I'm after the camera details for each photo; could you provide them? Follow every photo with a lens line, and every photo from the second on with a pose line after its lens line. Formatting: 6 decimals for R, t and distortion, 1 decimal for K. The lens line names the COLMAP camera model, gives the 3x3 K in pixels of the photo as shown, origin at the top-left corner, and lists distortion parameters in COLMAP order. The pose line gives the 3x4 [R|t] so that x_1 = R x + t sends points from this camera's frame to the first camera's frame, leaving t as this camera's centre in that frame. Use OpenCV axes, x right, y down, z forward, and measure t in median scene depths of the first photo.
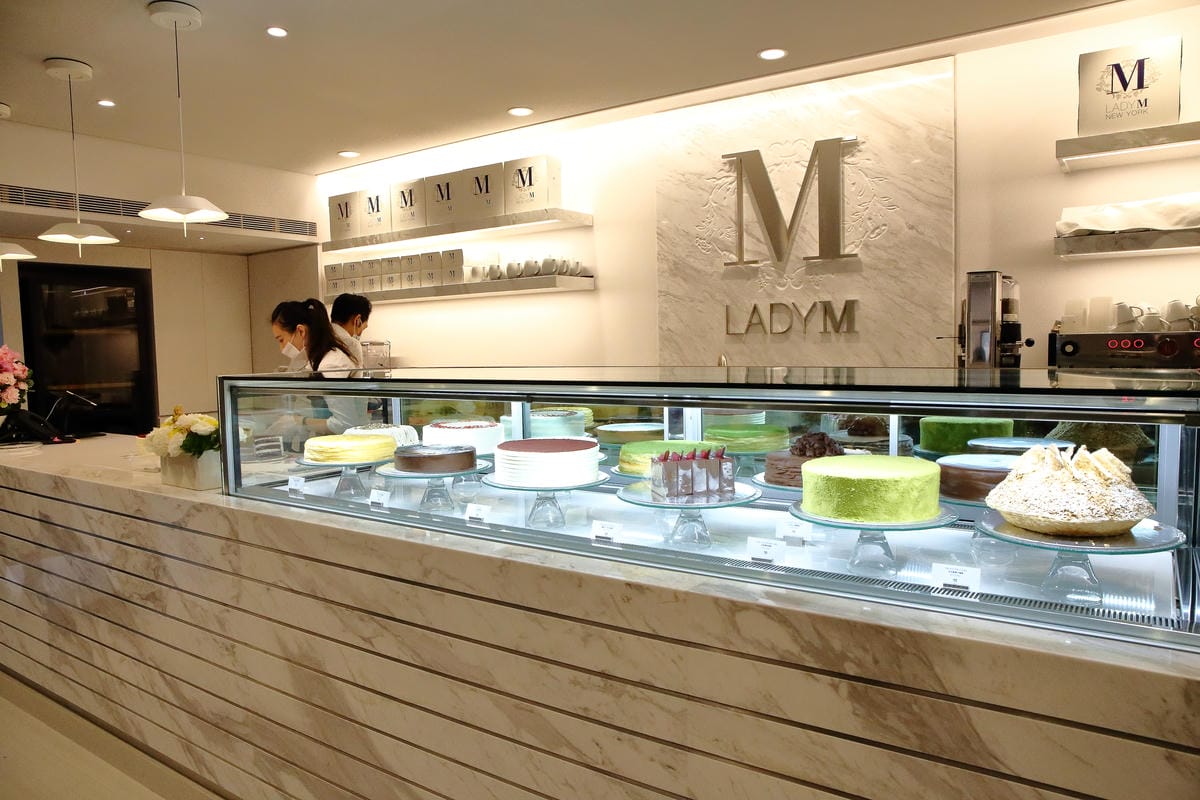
lens RADIAL K [[820.1, 0, 600.0], [0, 820.1, 400.0], [0, 0, 1]] dist [-0.112214, 0.098047]
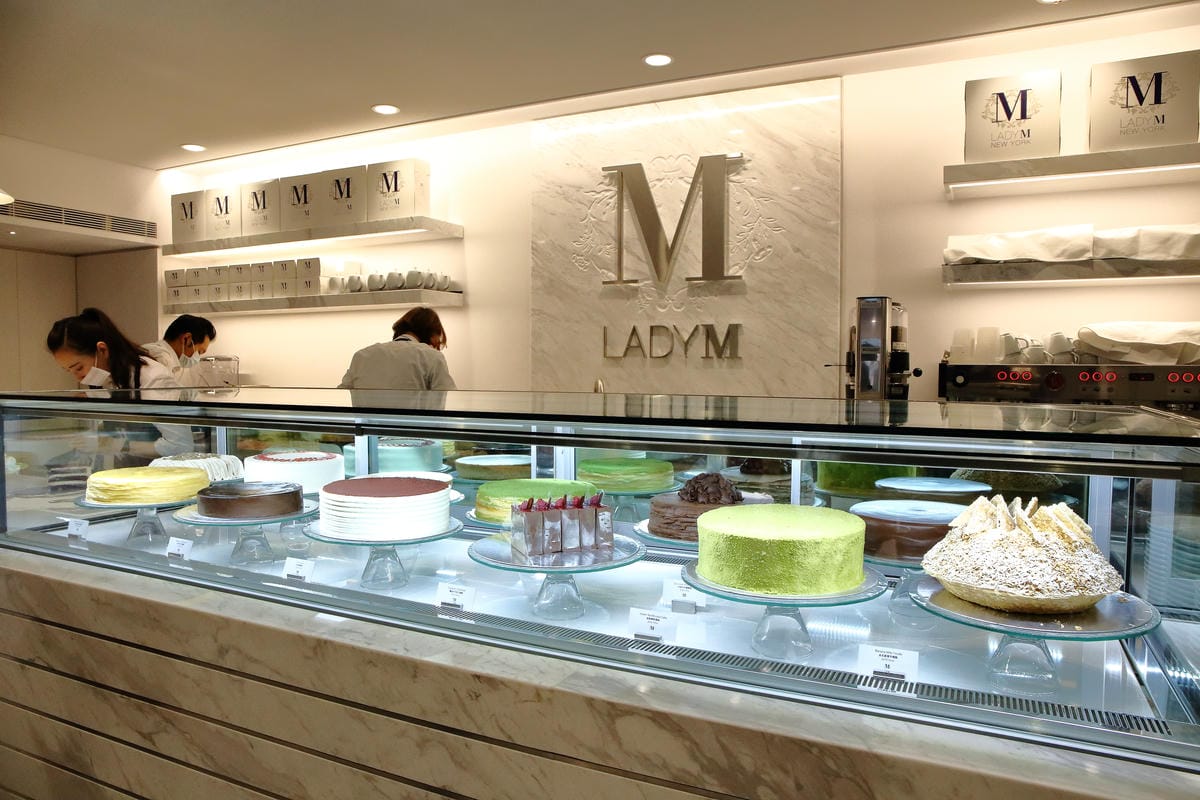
lens RADIAL K [[820.1, 0, 600.0], [0, 820.1, 400.0], [0, 0, 1]] dist [-0.112214, 0.098047]
pose [[0.988418, 0.016808, 0.150820, 0.015658], [-0.012644, 0.999513, -0.028528, -0.007220], [-0.151226, 0.026290, 0.988149, 0.116158]]
